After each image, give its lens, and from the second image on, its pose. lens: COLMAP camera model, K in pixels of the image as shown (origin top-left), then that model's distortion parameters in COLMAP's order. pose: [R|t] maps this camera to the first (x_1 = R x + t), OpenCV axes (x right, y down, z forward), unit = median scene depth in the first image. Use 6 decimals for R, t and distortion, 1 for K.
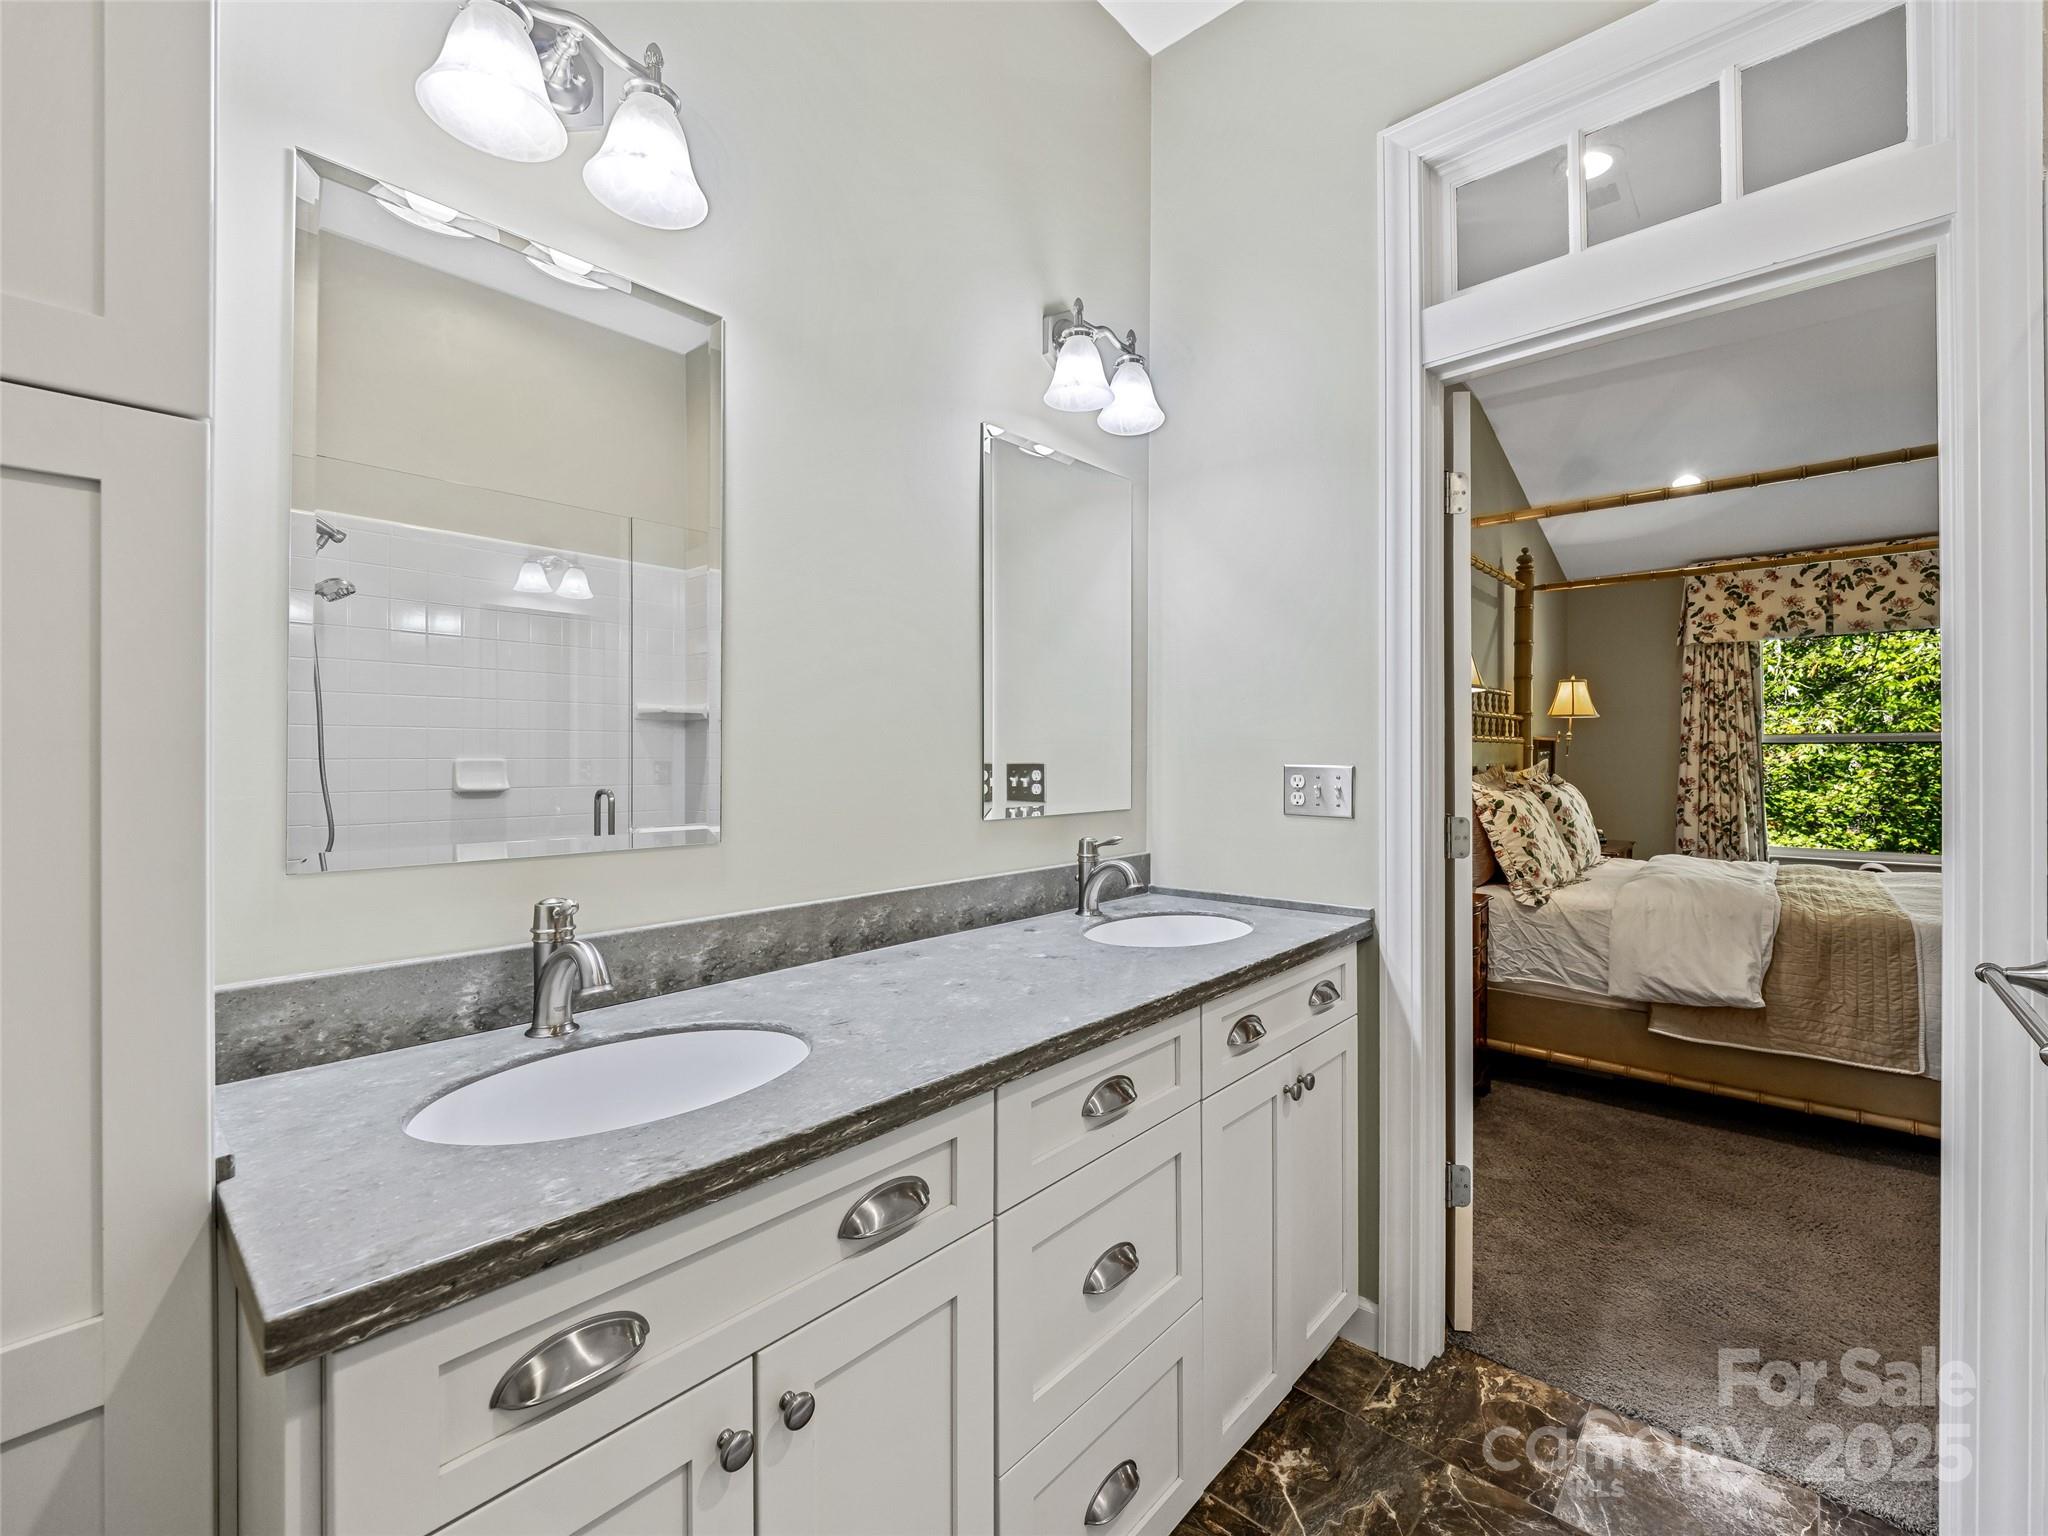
lens RADIAL K [[891.8, 0, 1026.5], [0, 891.8, 749.2], [0, 0, 1]] dist [-0.001505, -0.000452]
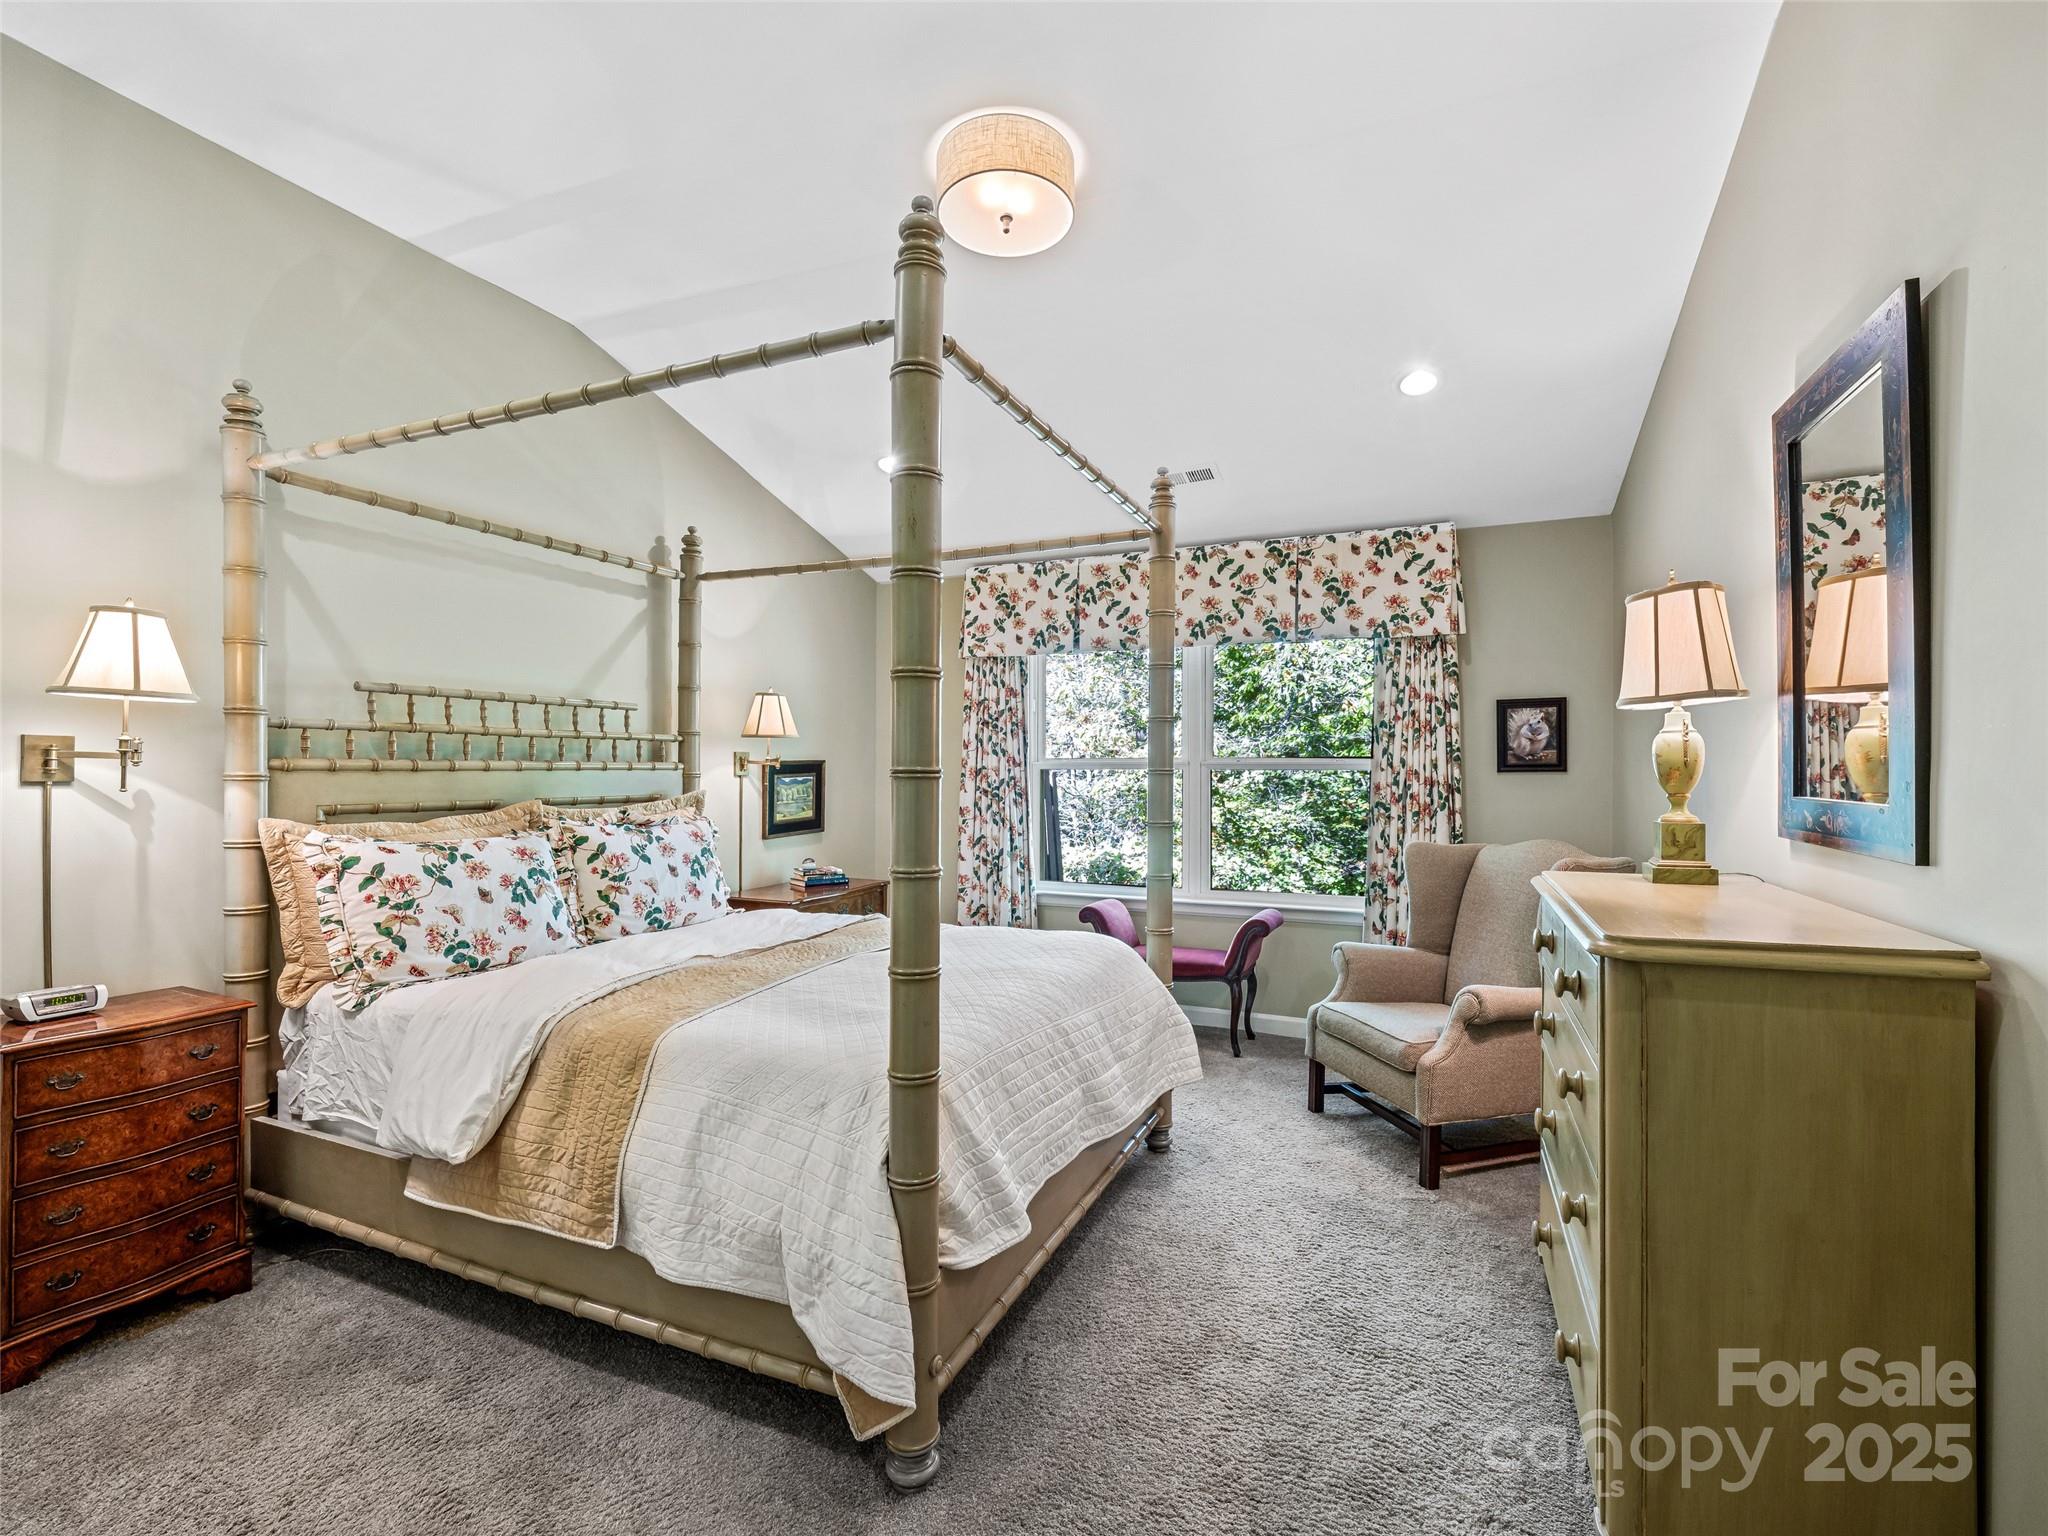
lens RADIAL K [[932.2, 0, 1019.8], [0, 932.2, 774.7], [0, 0, 1]] dist [0.002002, -0.002121]
pose [[0.953105, 0.002406, 0.302631, 0.524123], [-0.006706, 0.999891, 0.013171, -0.013326], [-0.302566, -0.014583, 0.953017, 0.092809]]
